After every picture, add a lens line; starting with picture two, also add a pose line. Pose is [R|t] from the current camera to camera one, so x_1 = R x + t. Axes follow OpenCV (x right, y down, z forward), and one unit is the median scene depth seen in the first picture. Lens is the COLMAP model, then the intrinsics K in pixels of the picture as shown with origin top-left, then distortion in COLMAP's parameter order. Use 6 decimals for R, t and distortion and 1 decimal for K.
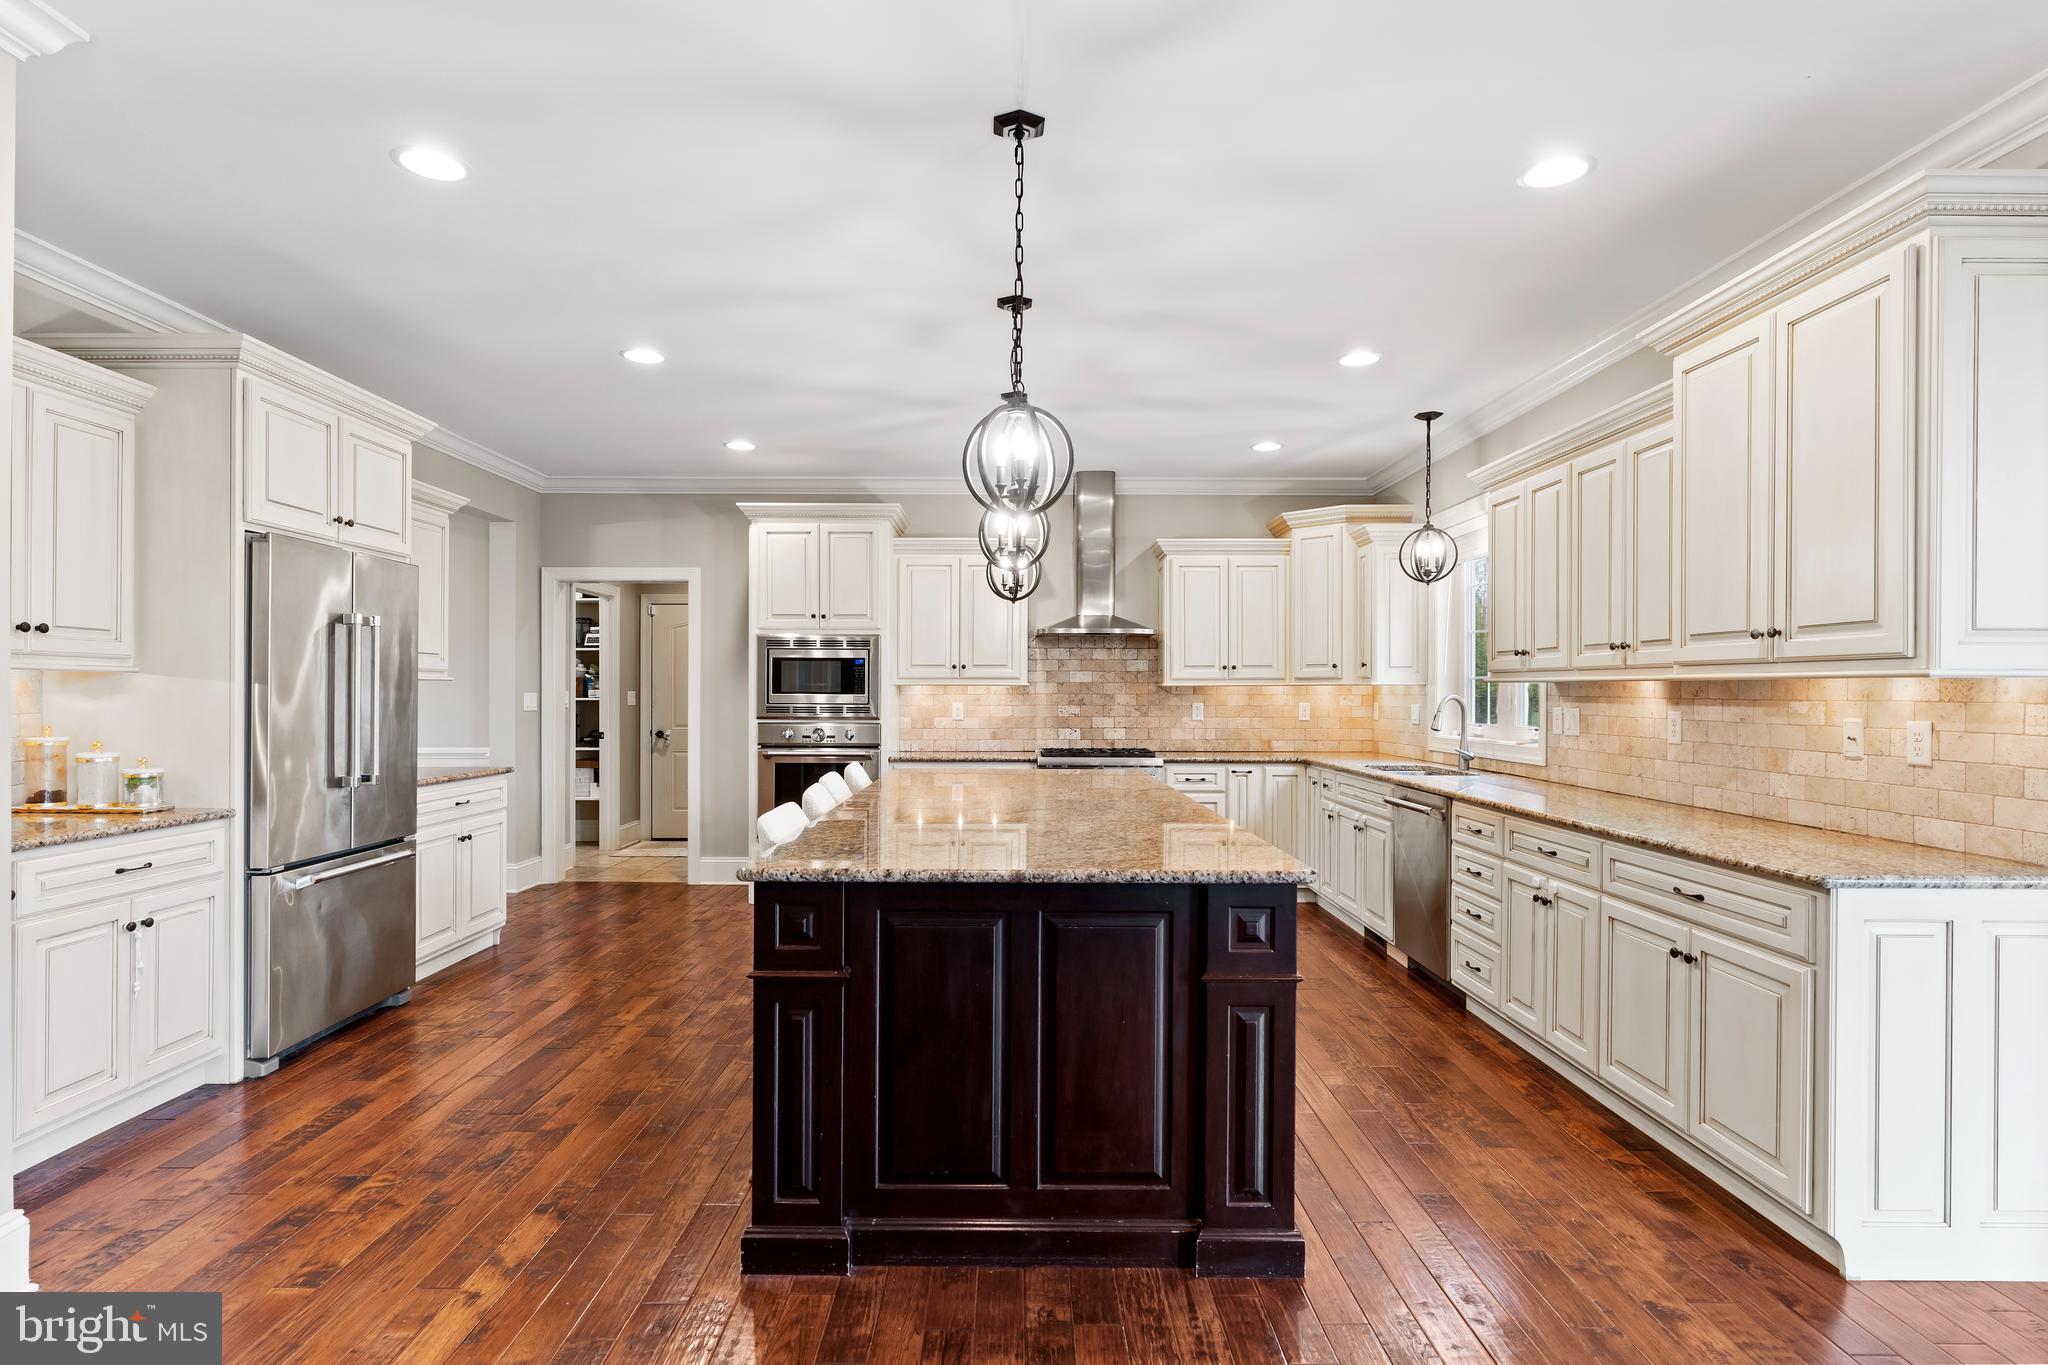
lens RADIAL K [[1056.9, 0, 1016.3], [0, 1056.9, 693.8], [0, 0, 1]] dist [0.002335, 0.001968]
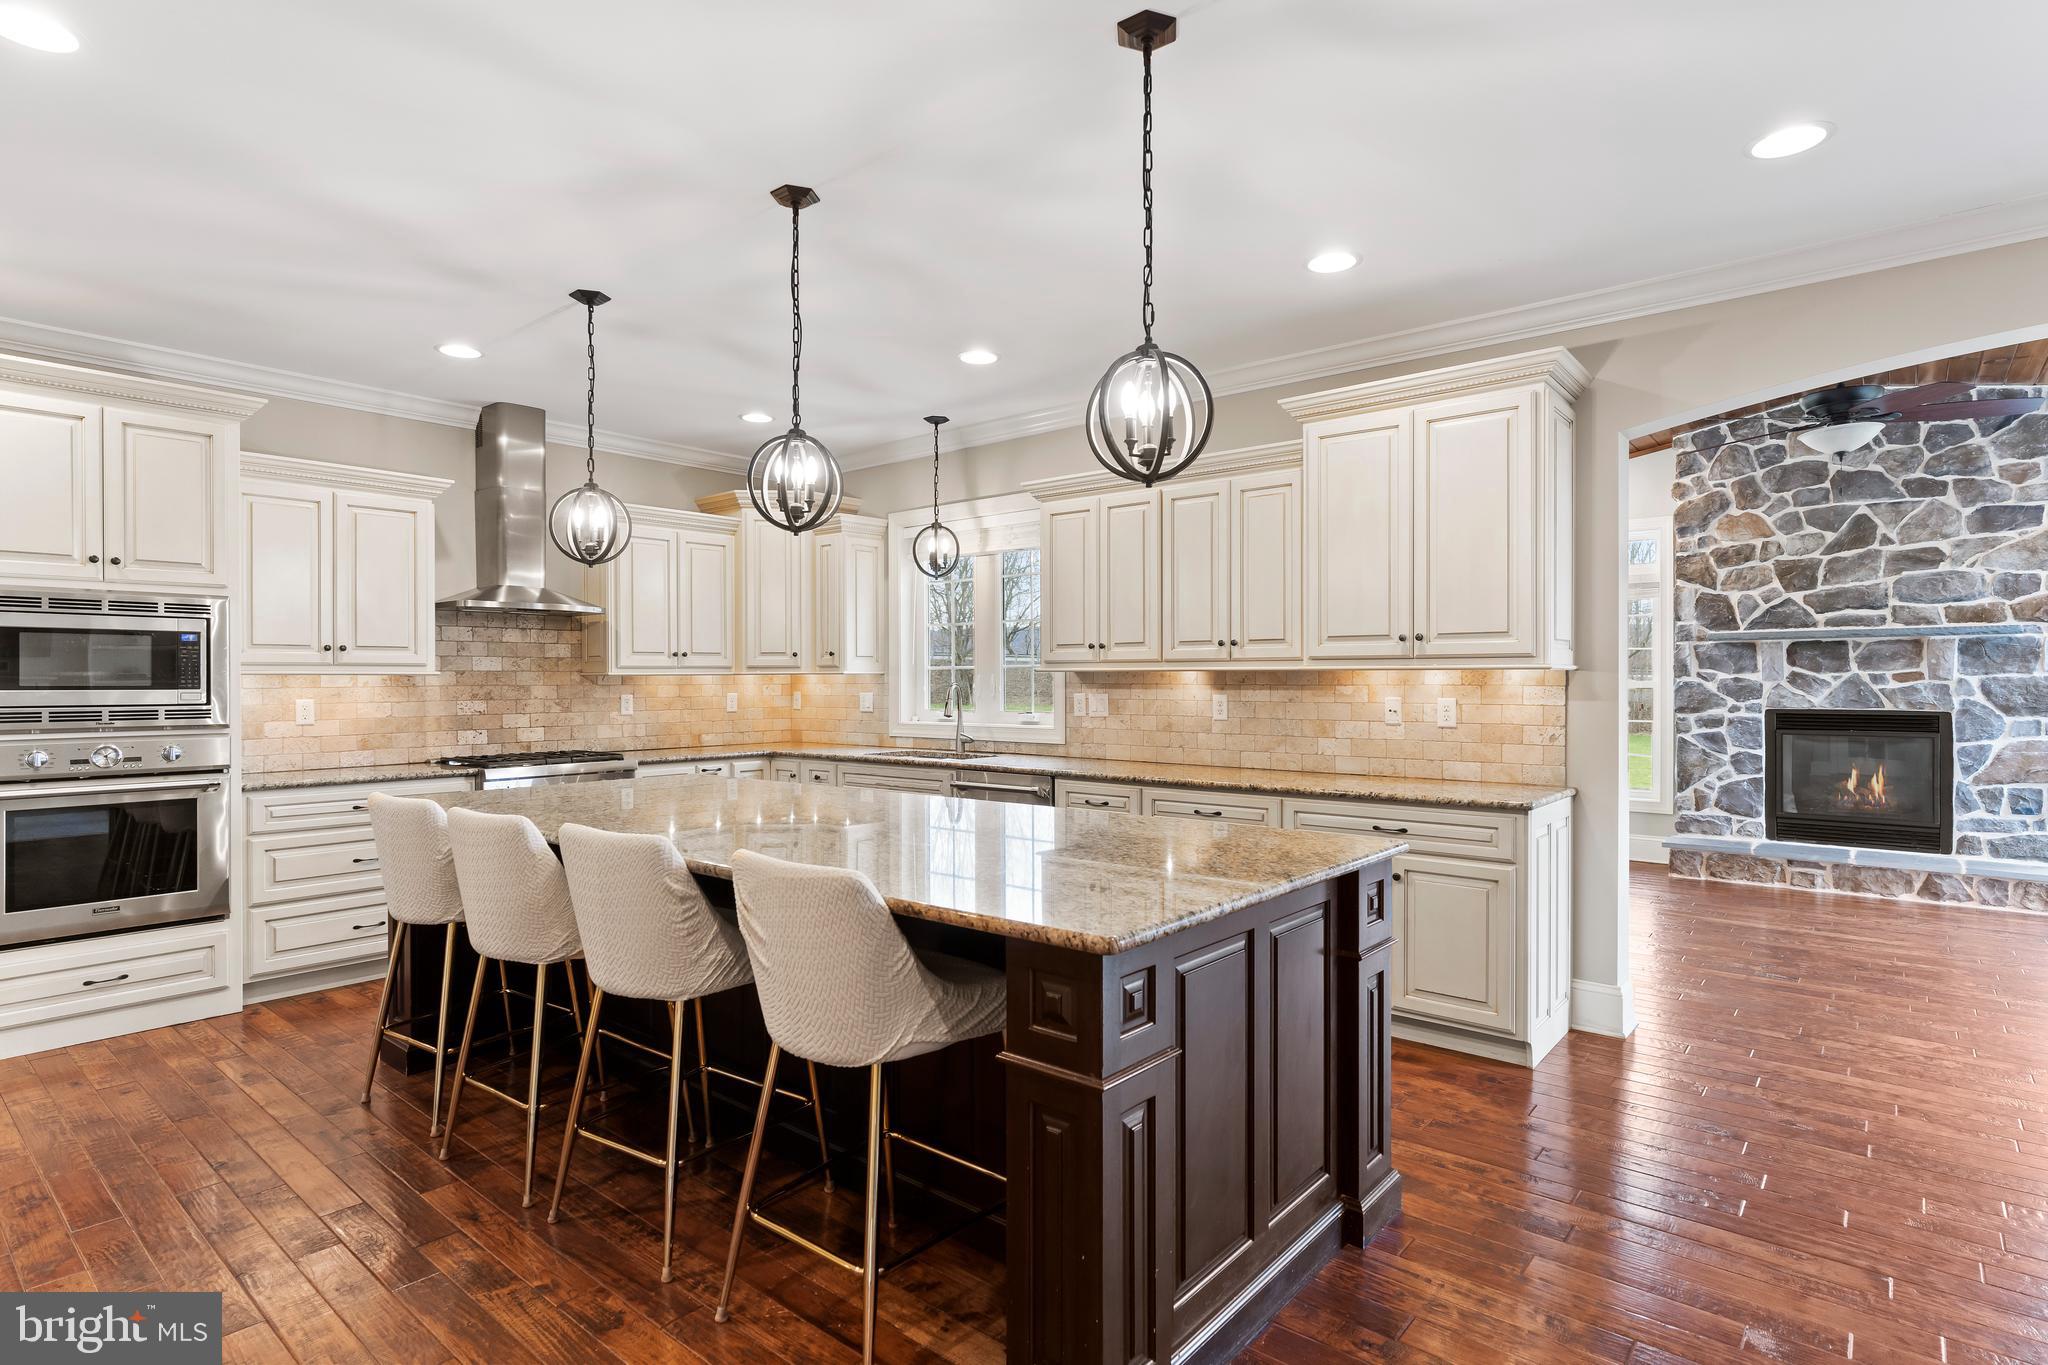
lens RADIAL K [[1044.0, 0, 1024.0], [0, 1044.0, 682.5], [0, 0, 1]] dist [-0.004996, -0.000423]
pose [[0.646929, -0.006660, 0.762522, -0.352520], [0.006433, 0.999974, 0.003276, -0.002840], [-0.762524, 0.002786, 0.646954, 0.257164]]
